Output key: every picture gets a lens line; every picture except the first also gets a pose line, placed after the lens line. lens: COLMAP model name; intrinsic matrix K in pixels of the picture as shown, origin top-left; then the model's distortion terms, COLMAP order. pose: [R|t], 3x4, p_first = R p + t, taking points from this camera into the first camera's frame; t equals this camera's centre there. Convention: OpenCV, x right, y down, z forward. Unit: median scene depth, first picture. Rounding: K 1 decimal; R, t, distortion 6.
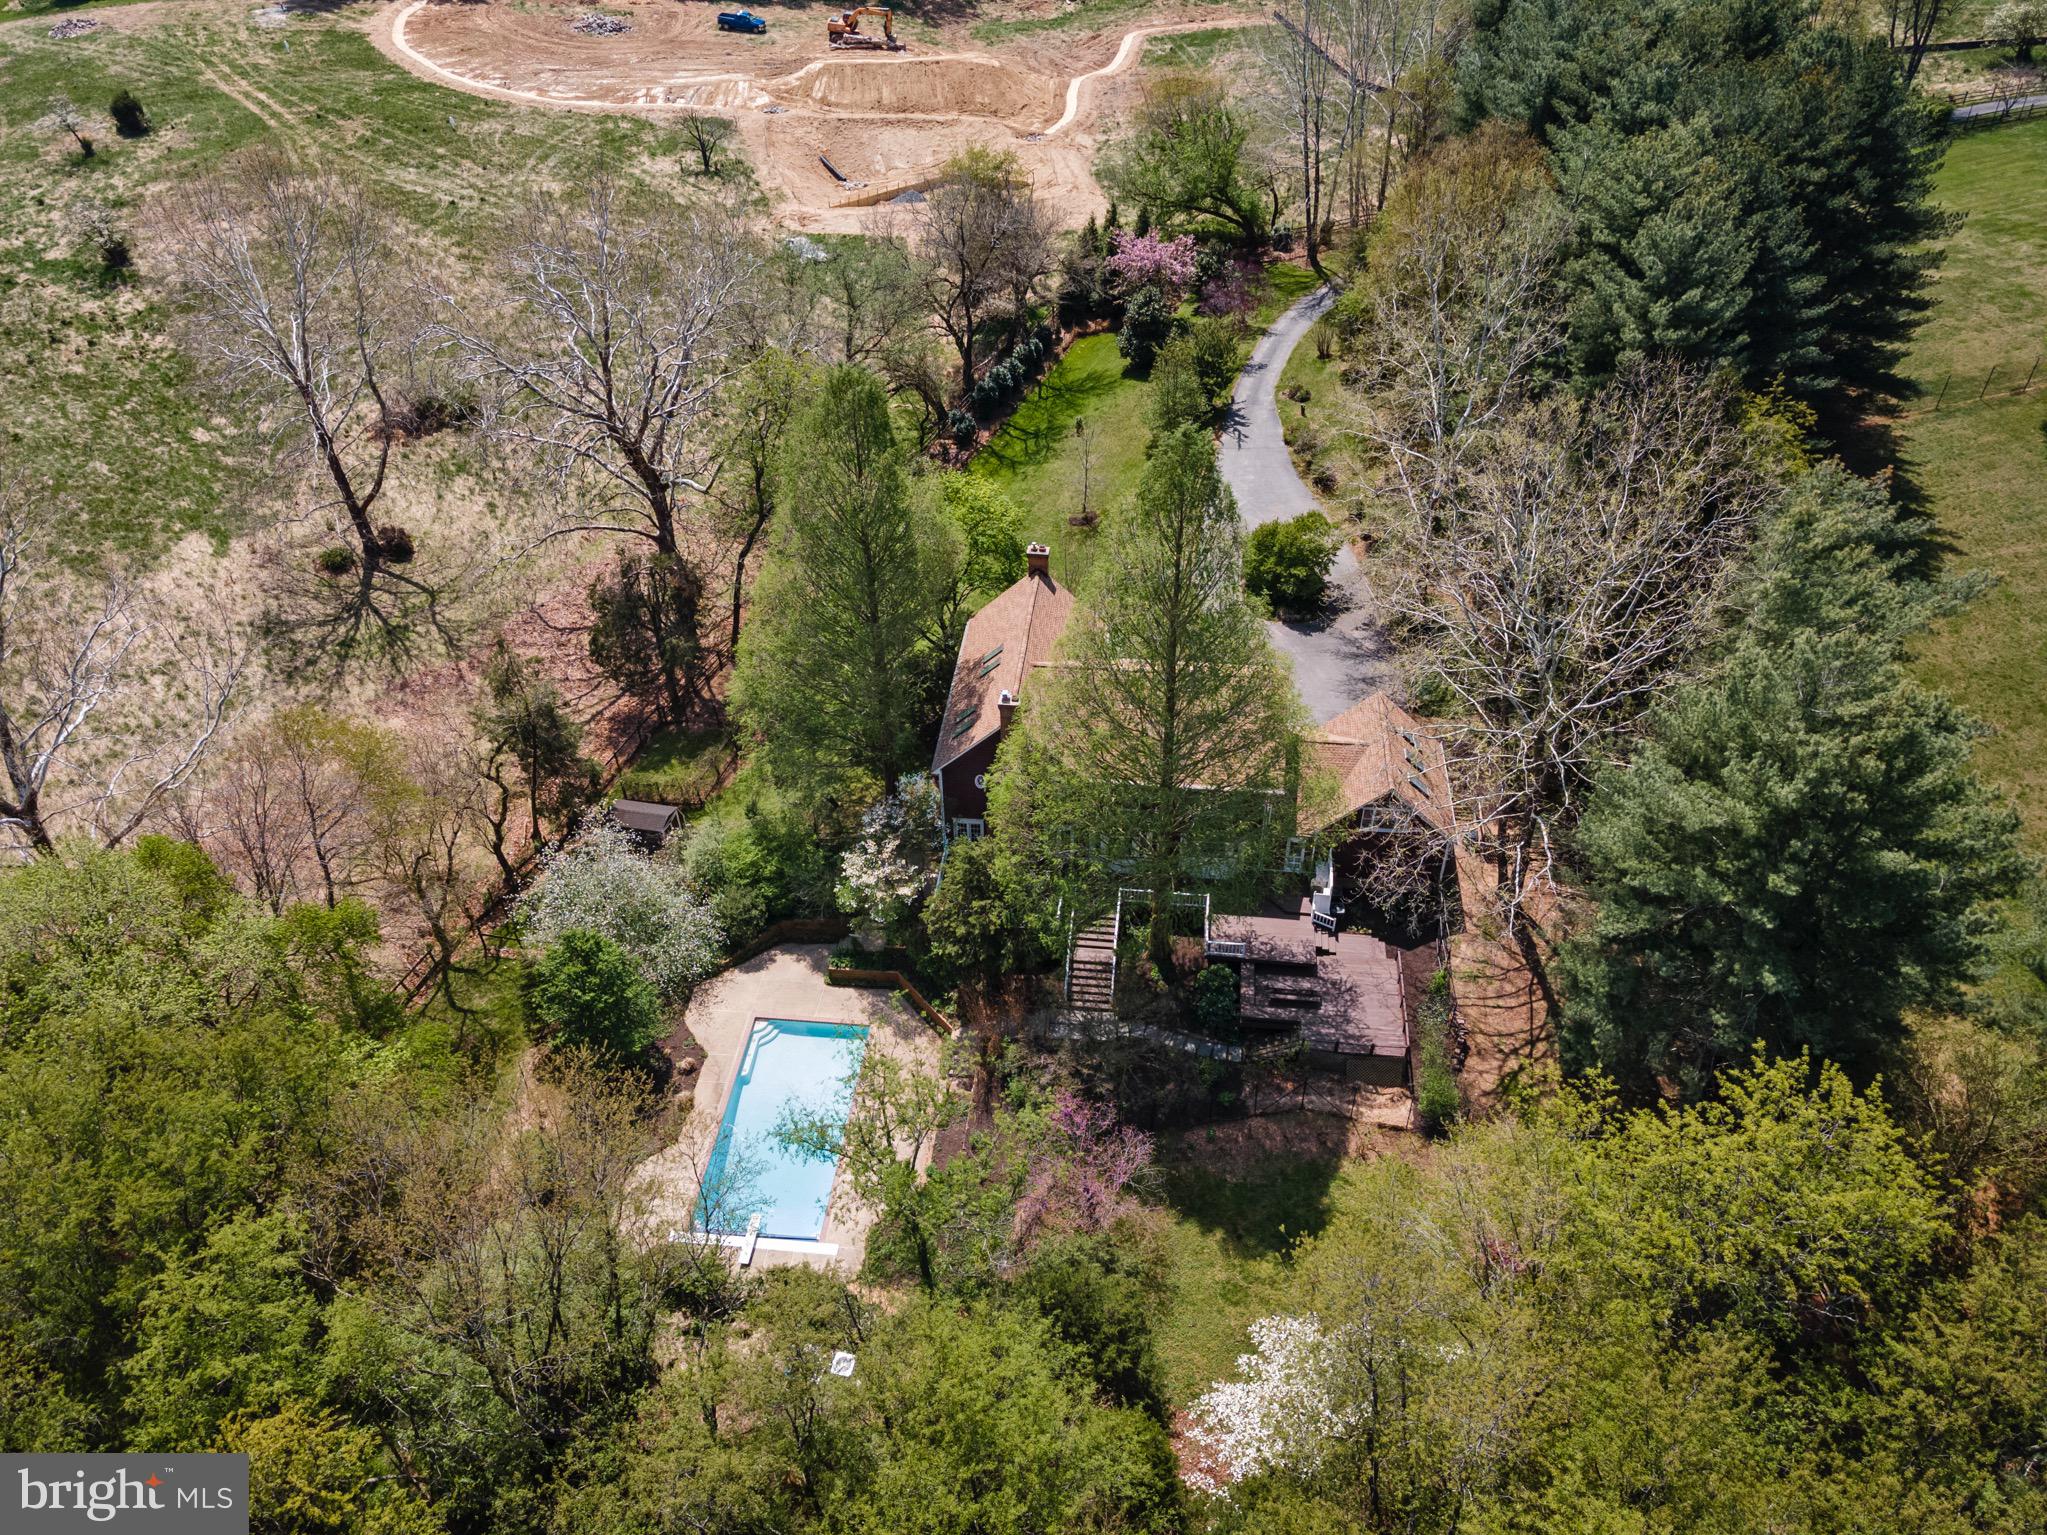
lens RADIAL K [[1435.6, 0, 1018.7], [0, 1435.6, 802.0], [0, 0, 1]] dist [0.030777, 0.033033]
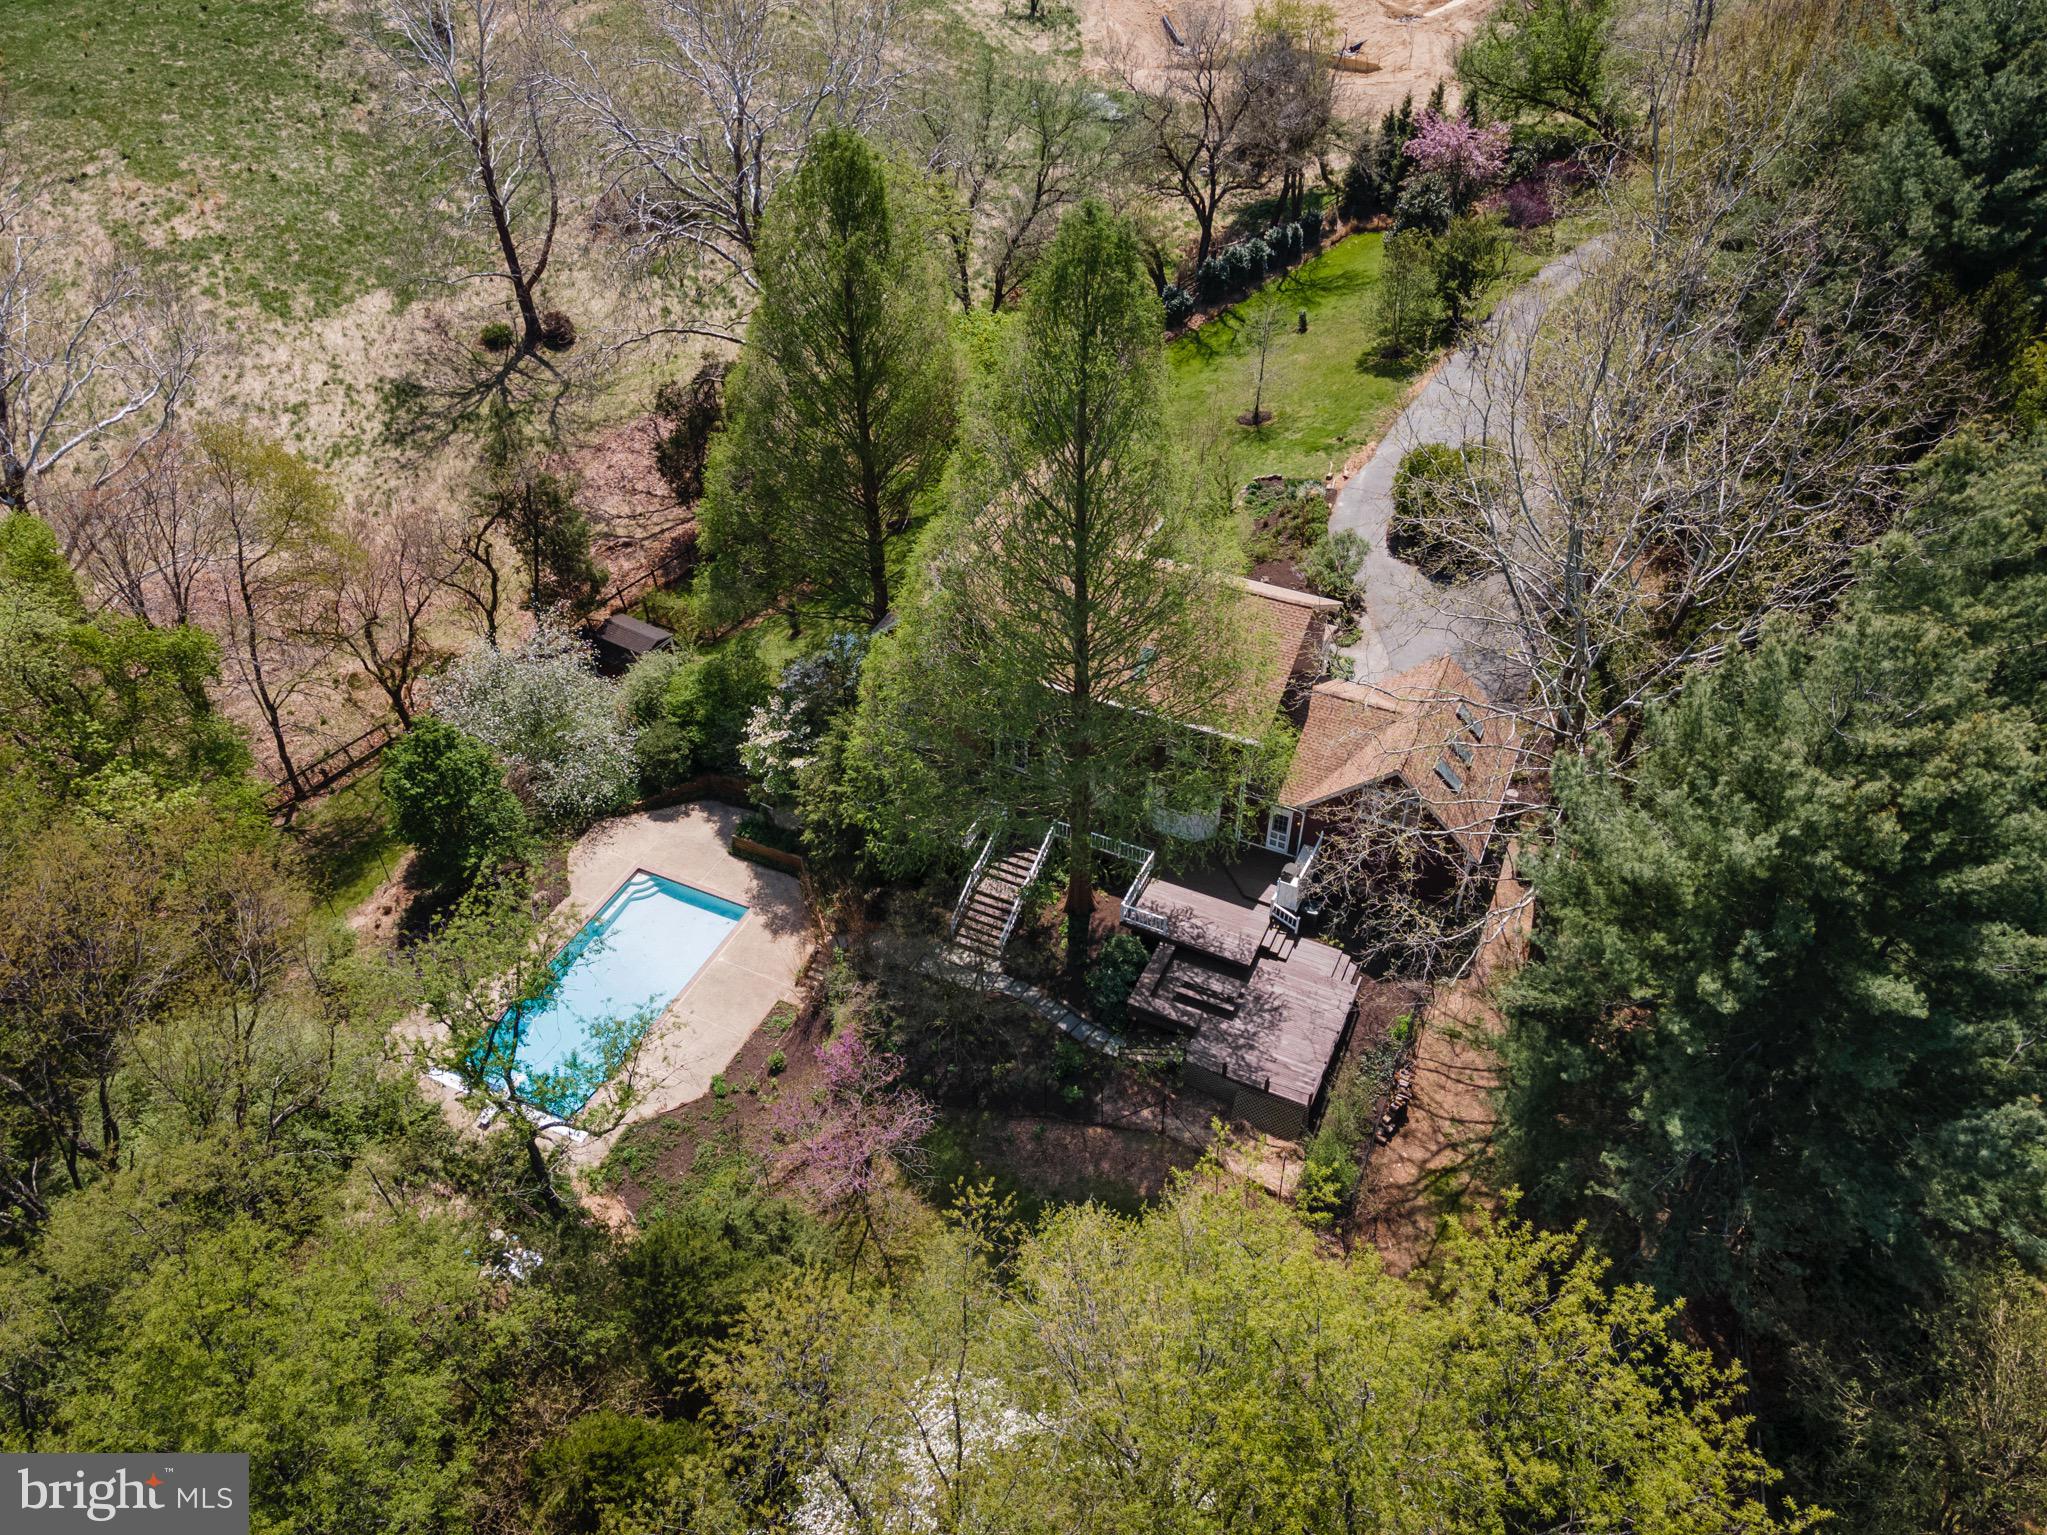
lens RADIAL K [[1435.6, 0, 1018.7], [0, 1435.6, 802.0], [0, 0, 1]] dist [0.030777, 0.033033]
pose [[0.946256, 0.226131, -0.231224, 0.237101], [-0.217785, 0.974066, 0.061355, 0.003629], [0.239102, -0.007700, 0.970964, 0.190884]]
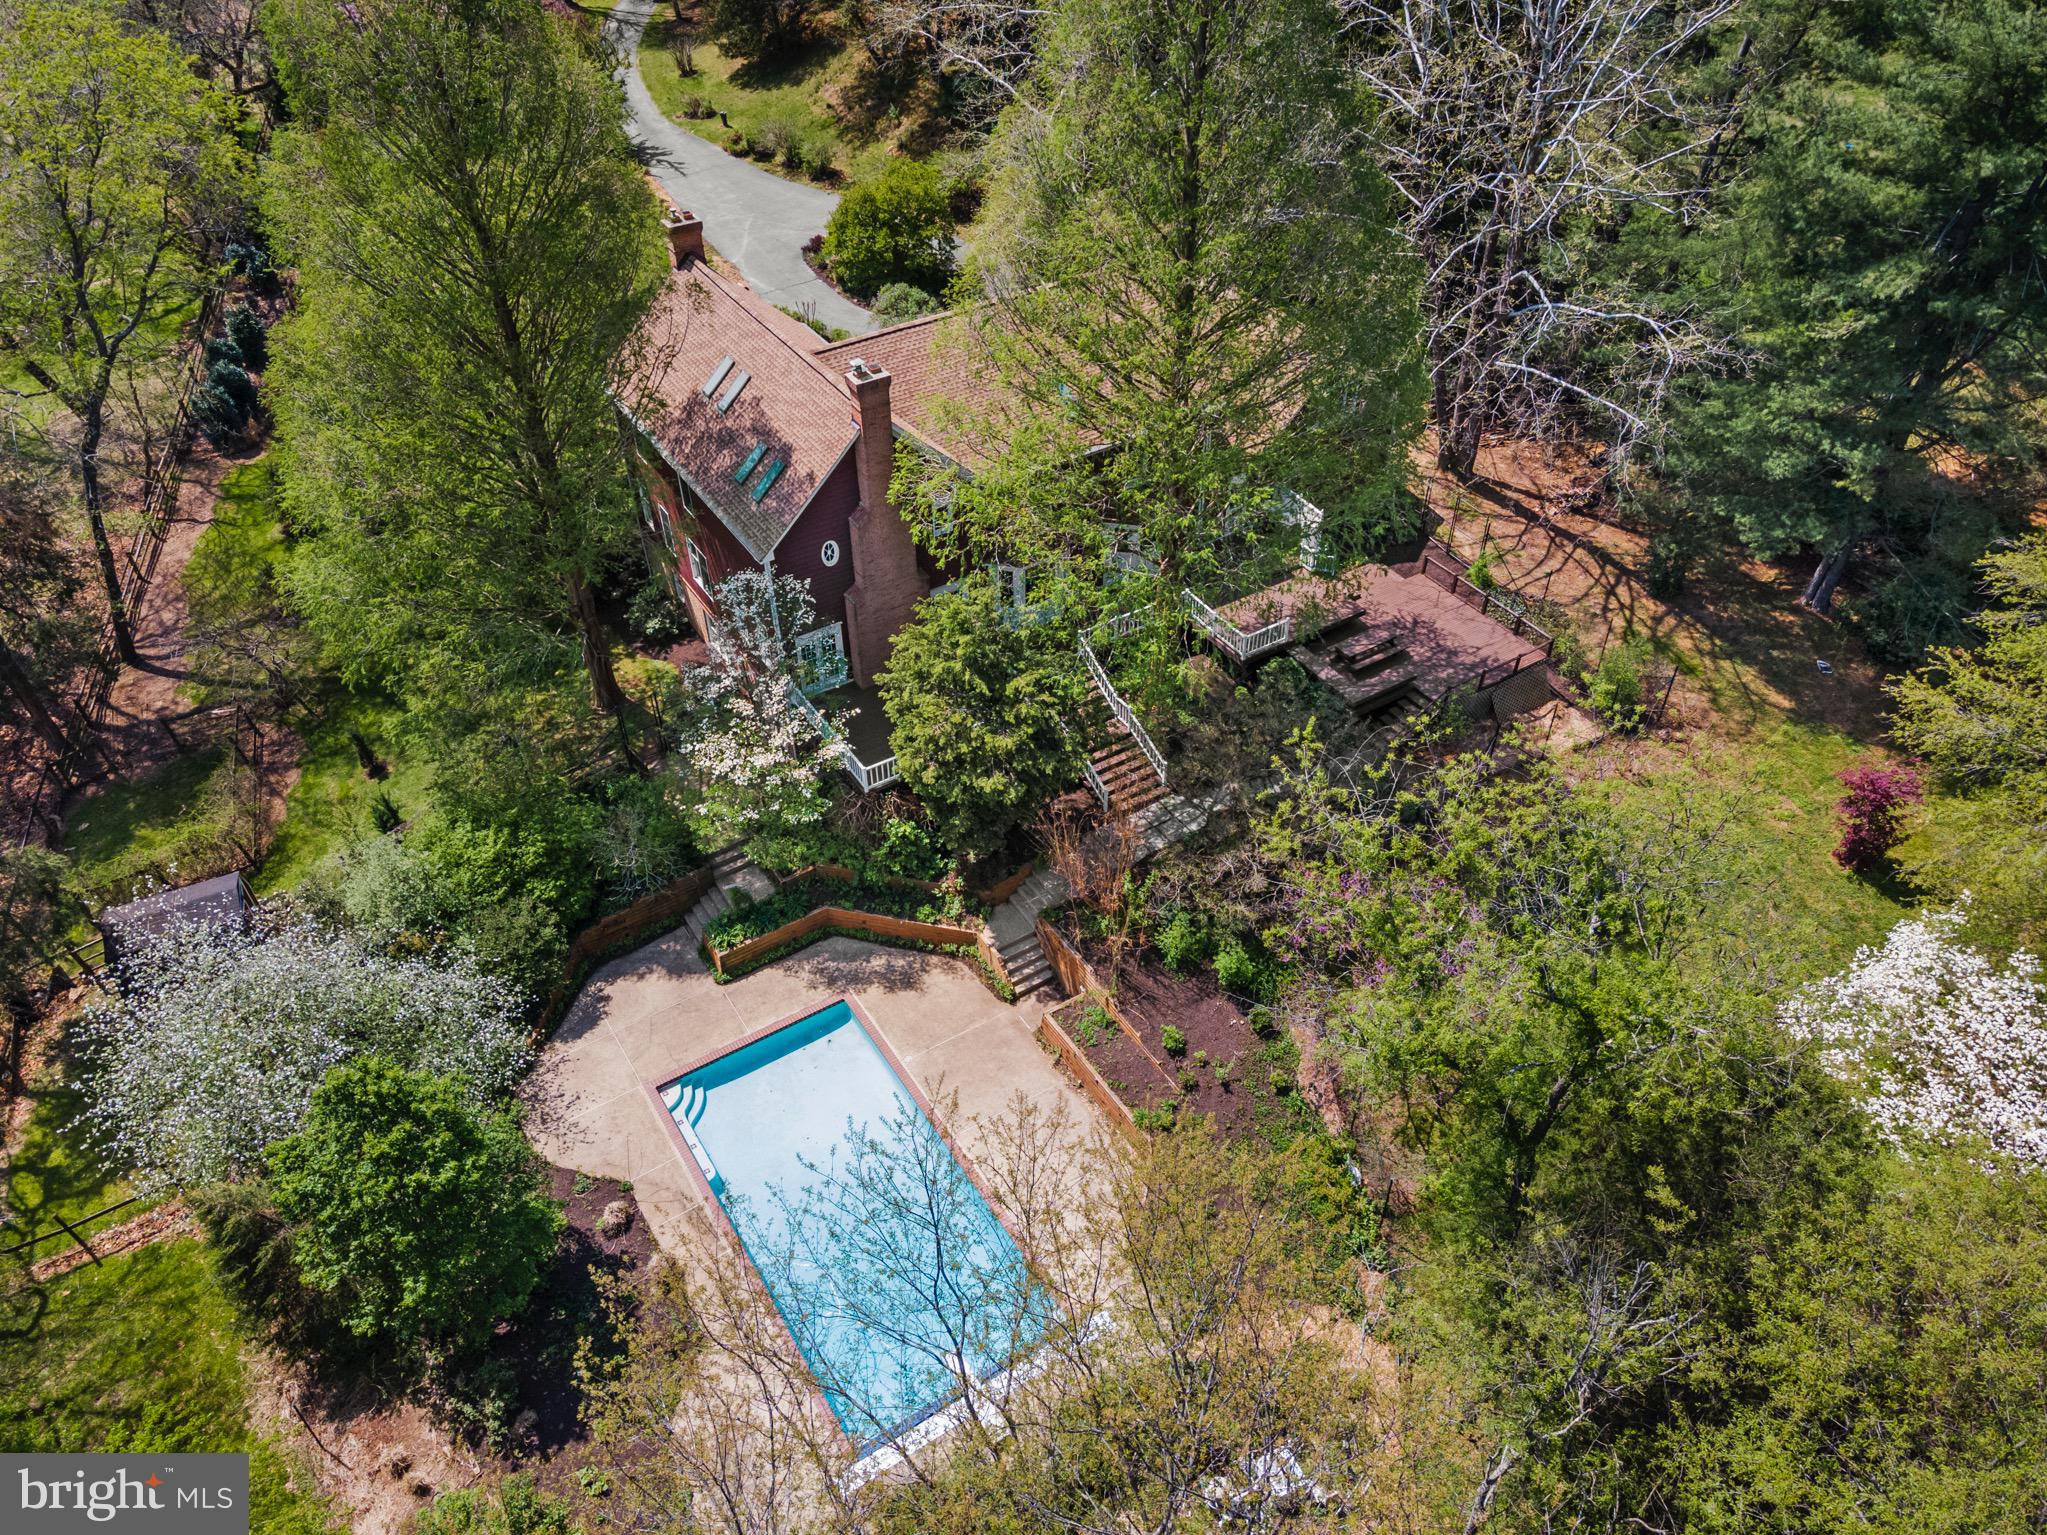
lens RADIAL K [[1435.6, 0, 1018.7], [0, 1435.6, 802.0], [0, 0, 1]] dist [0.030777, 0.033033]
pose [[0.786395, -0.417733, 0.455063, -0.280494], [0.408649, 0.904245, 0.123880, 0.037699], [-0.463238, 0.088542, 0.881800, 0.432027]]
